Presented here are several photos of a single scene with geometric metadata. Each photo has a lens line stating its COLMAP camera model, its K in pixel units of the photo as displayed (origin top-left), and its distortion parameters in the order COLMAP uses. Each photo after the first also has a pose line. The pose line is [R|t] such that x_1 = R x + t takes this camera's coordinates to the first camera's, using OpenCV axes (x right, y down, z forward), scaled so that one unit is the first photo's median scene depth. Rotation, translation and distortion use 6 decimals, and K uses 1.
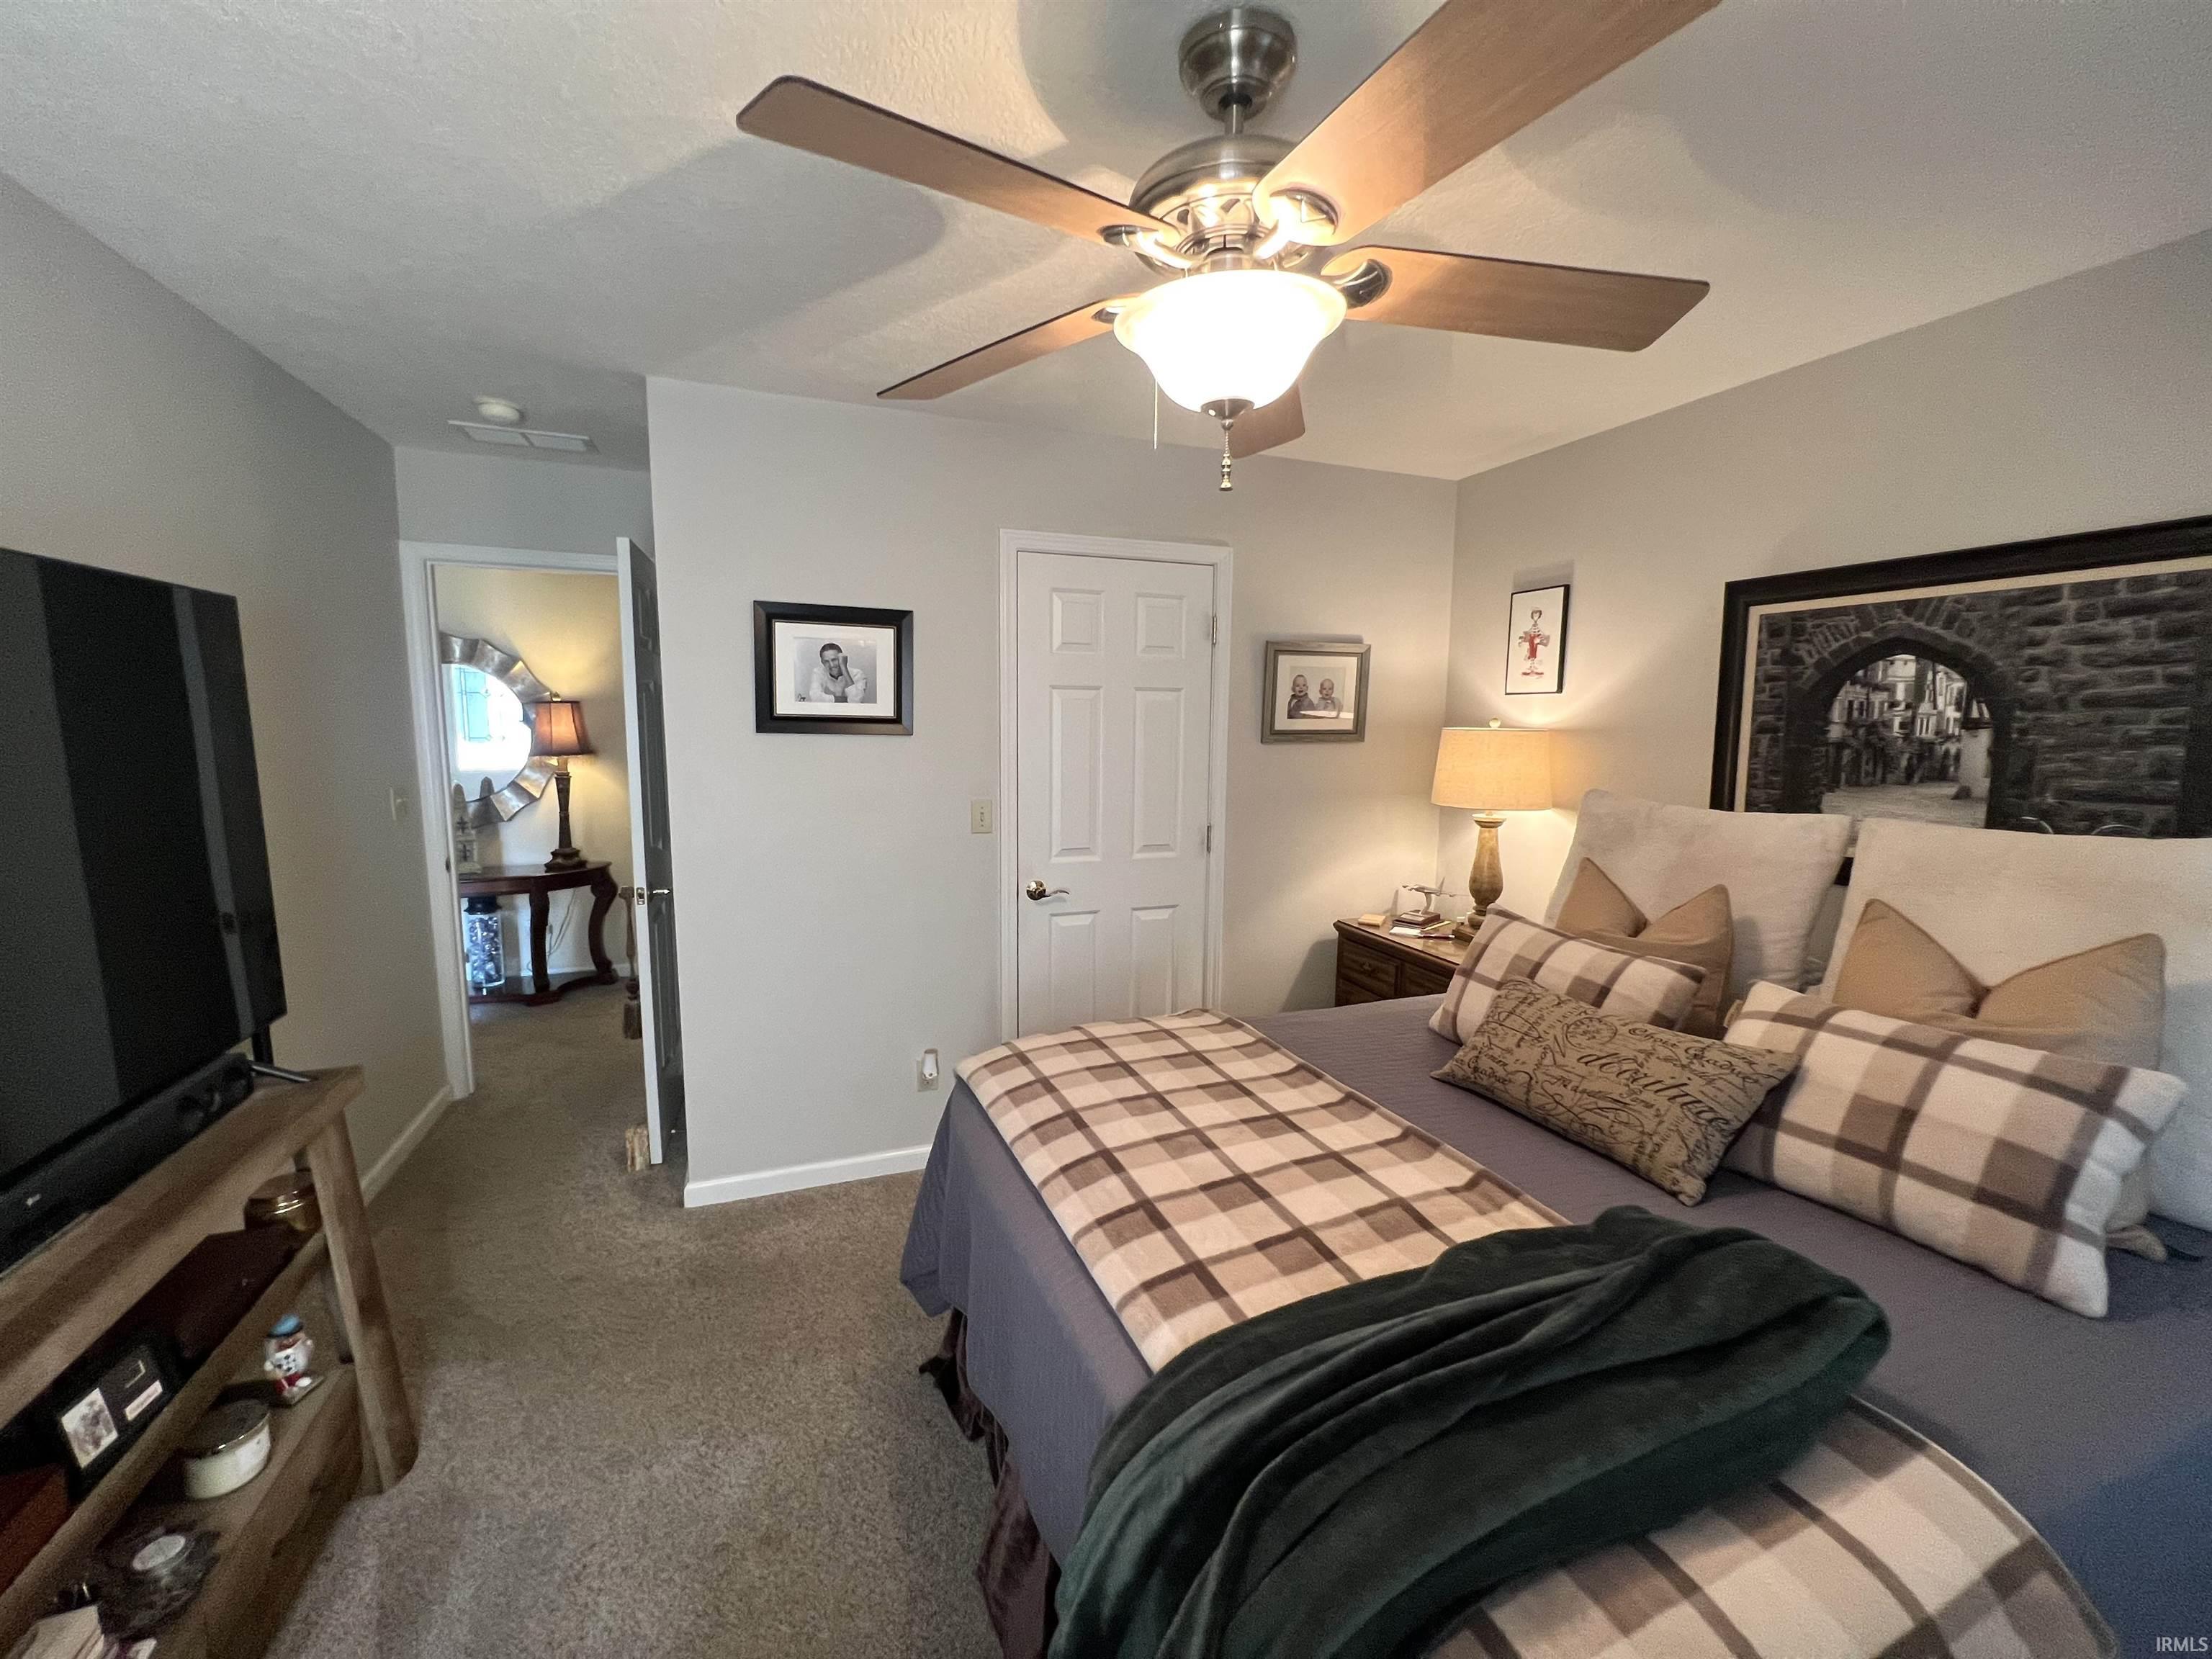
lens RADIAL K [[883.6, 0, 1099.1], [0, 883.6, 823.1], [0, 0, 1]] dist [-0.001984, 0.000508]
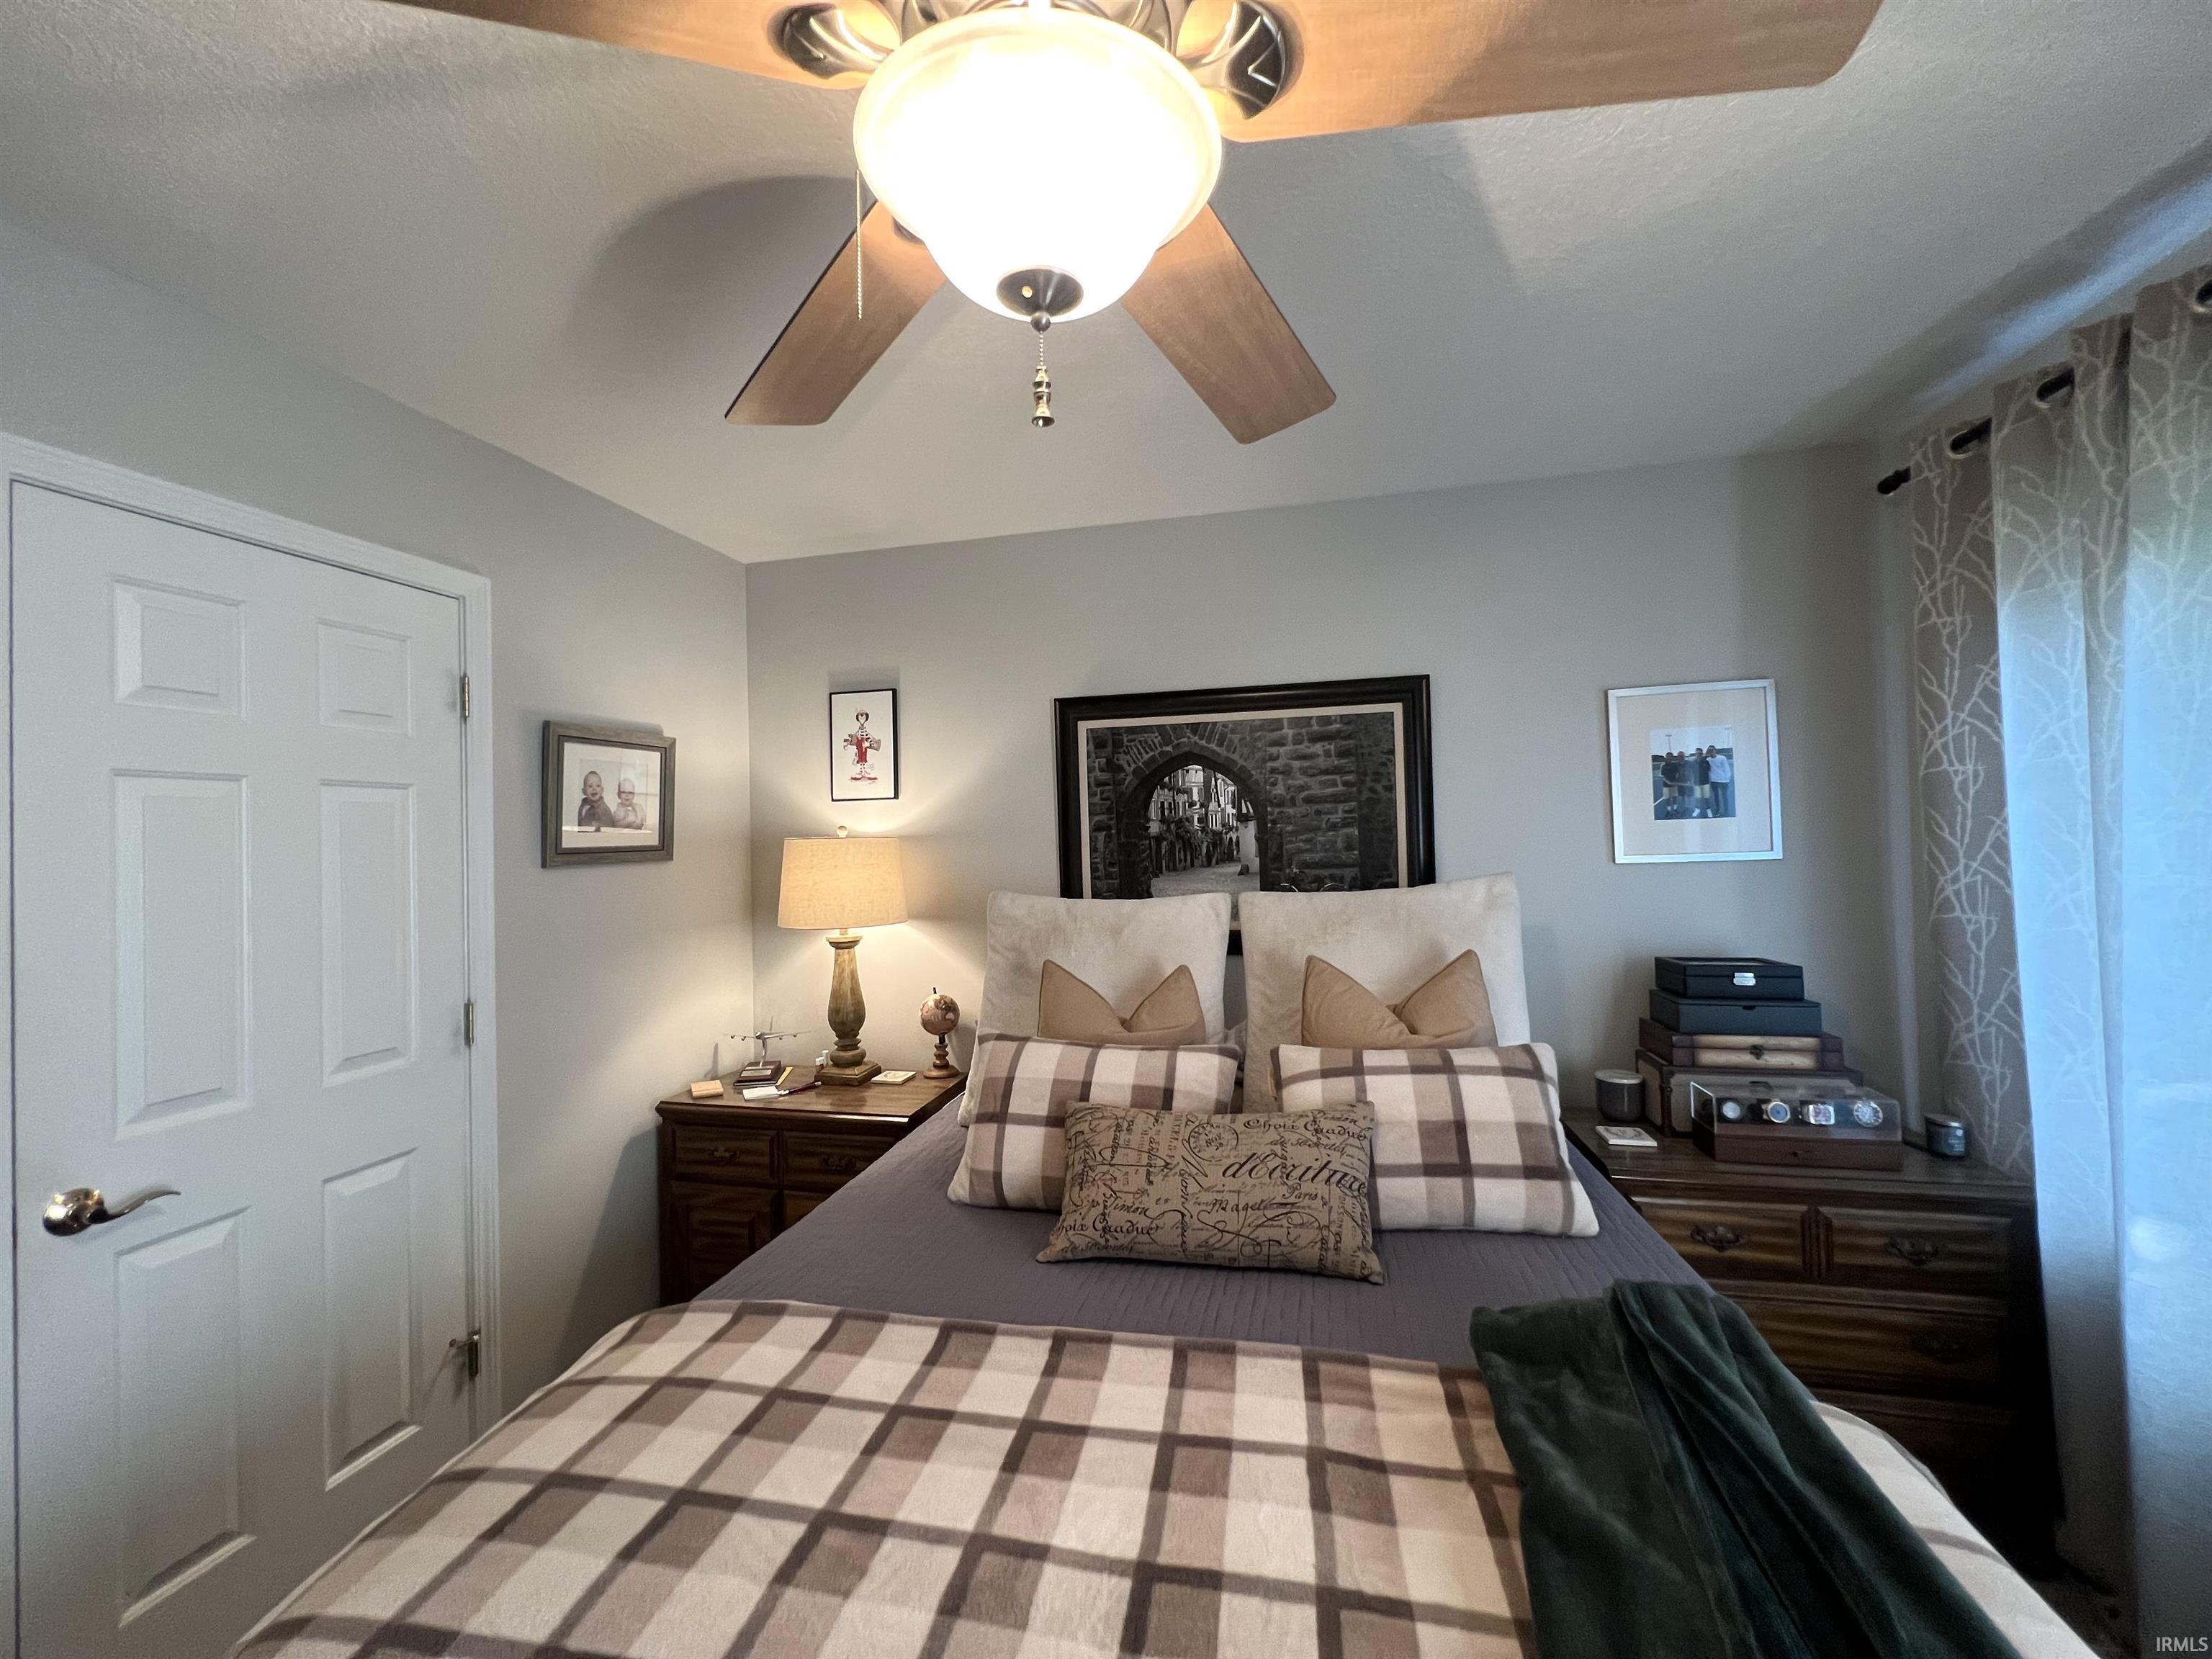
lens RADIAL K [[883.6, 0, 1099.1], [0, 883.6, 823.1], [0, 0, 1]] dist [-0.001984, 0.000508]
pose [[0.560990, -0.008773, 0.827776, -0.223769], [0.126648, 0.989082, -0.075347, -0.030933], [-0.818077, 0.147105, 0.555976, 0.429533]]
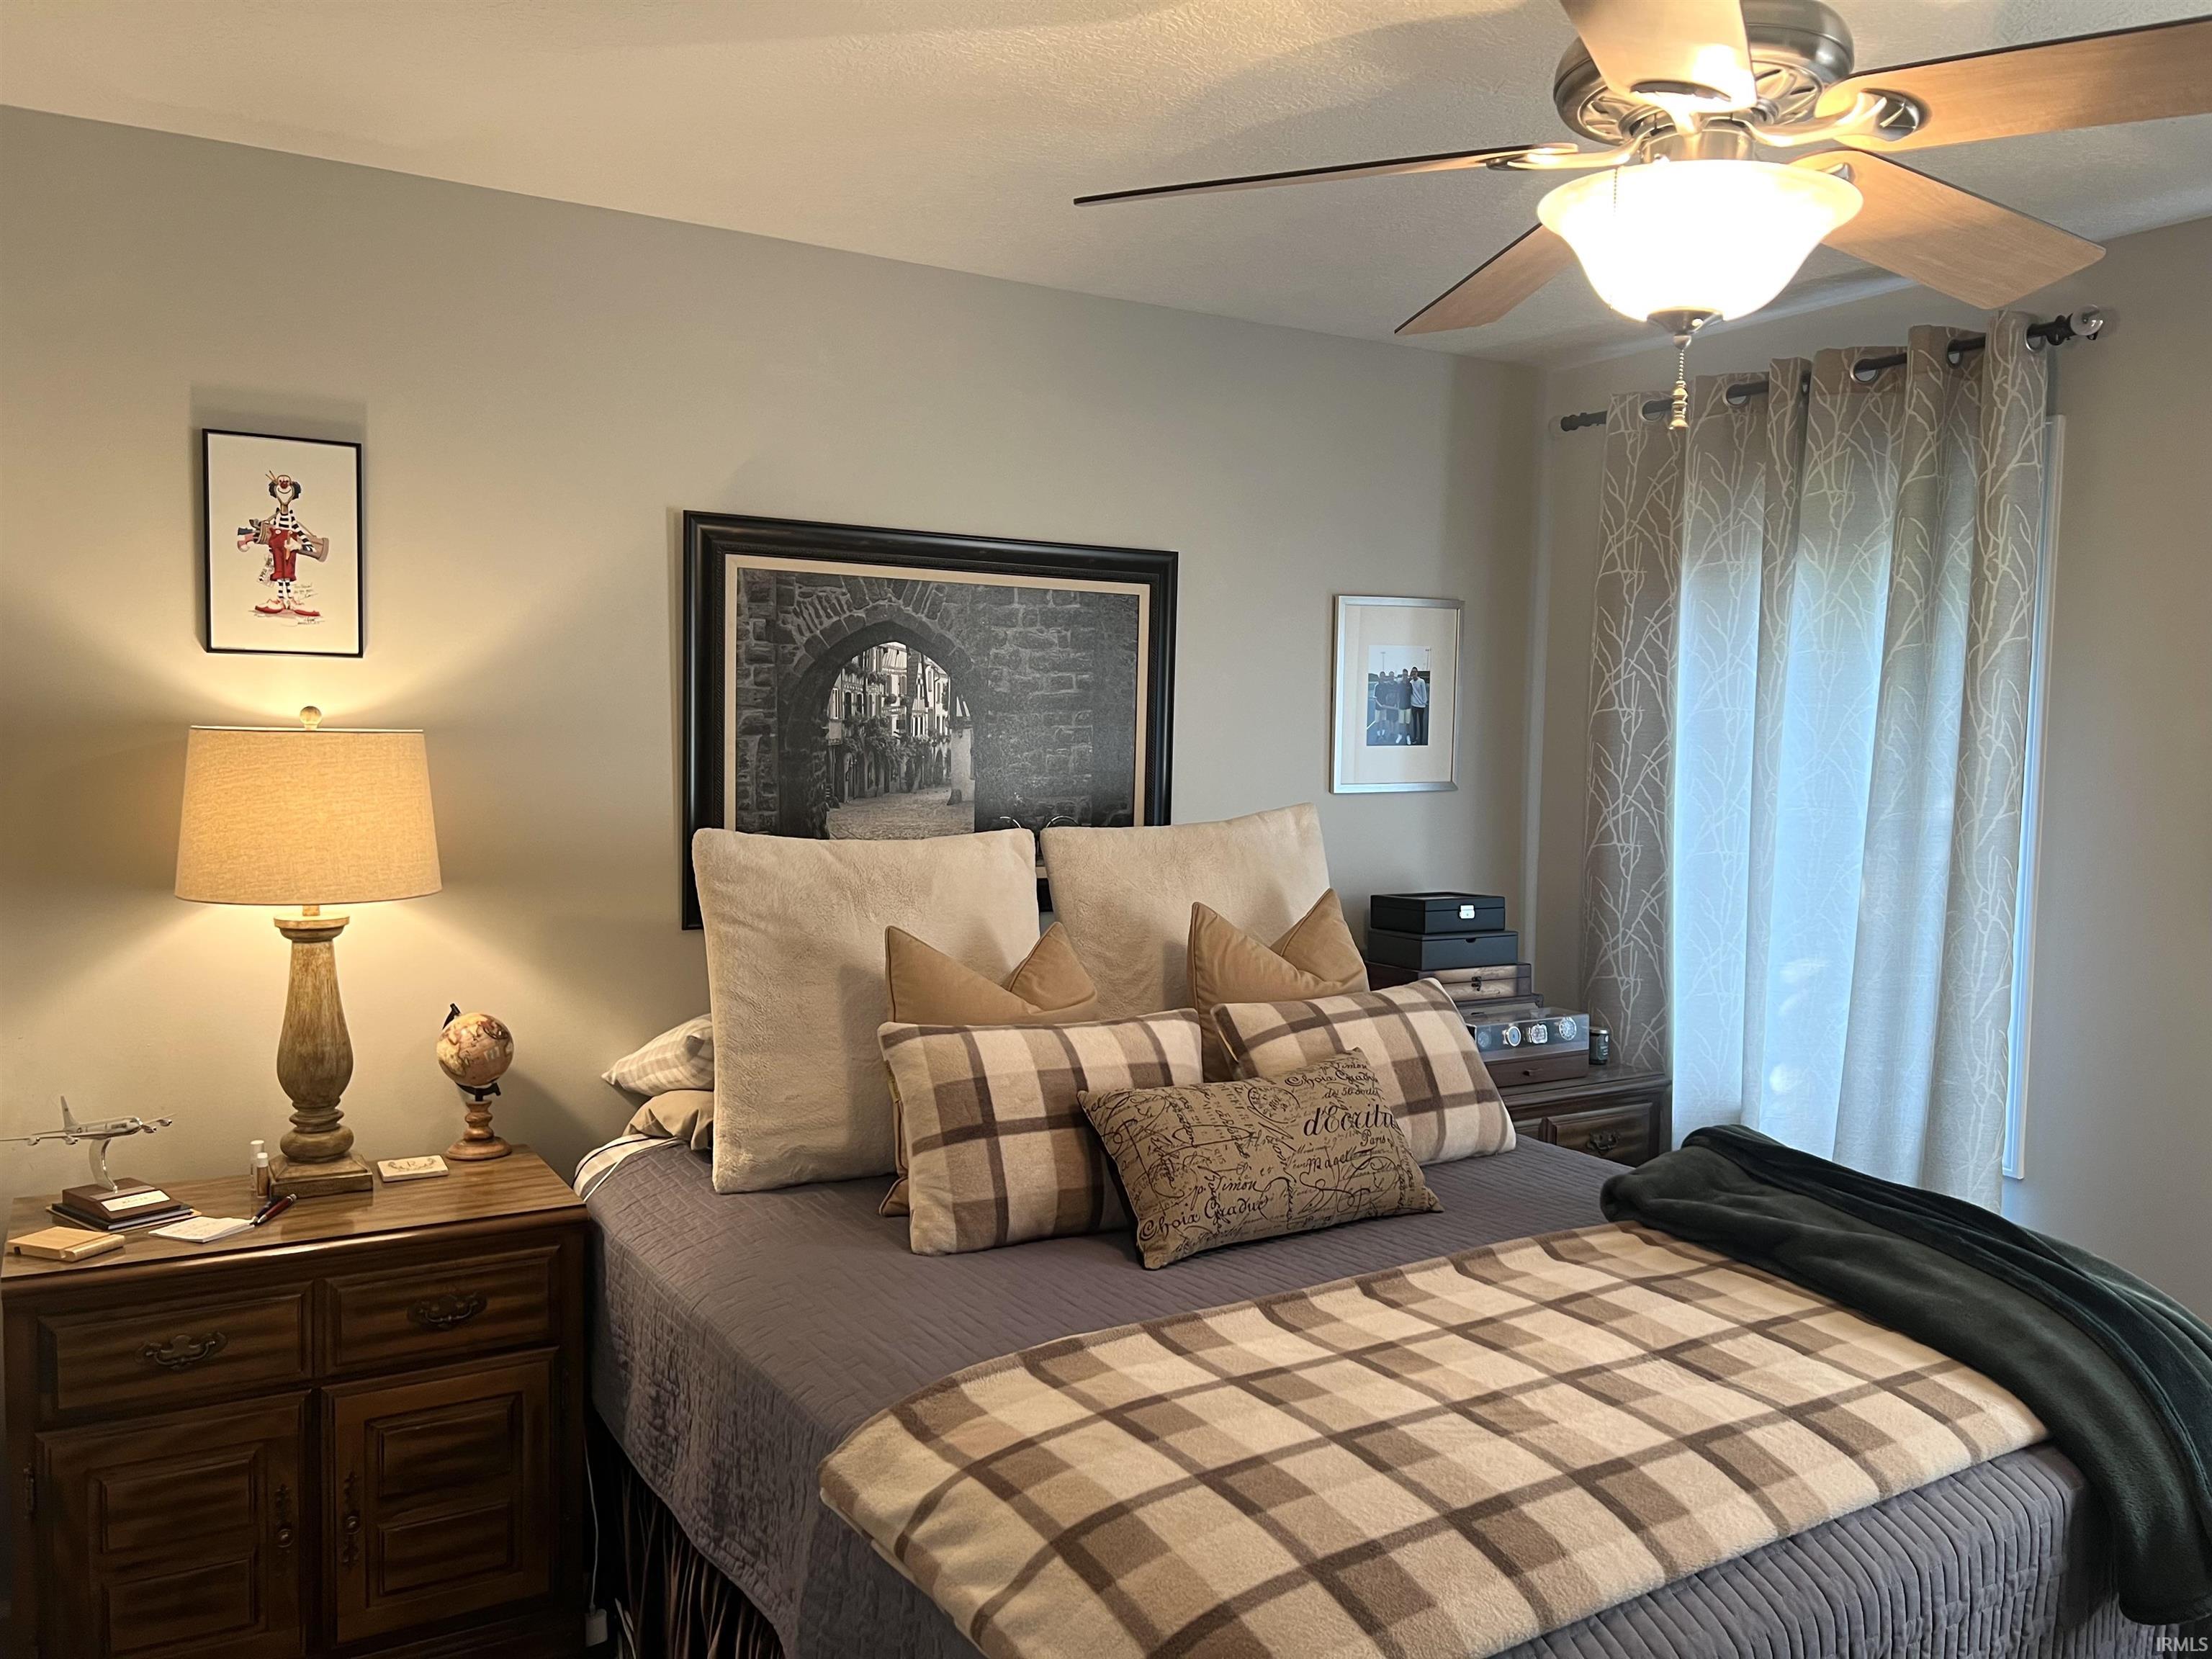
lens RADIAL K [[1656.0, 0, 1117.3], [0, 1656.0, 831.3], [0, 0, 1]] dist [0.134733, -0.309981]
pose [[-0.176702, -0.072492, 0.981591, -0.748060], [0.098345, 0.990993, 0.090890, -0.137983], [-0.979339, 0.112595, -0.167981, 1.111066]]
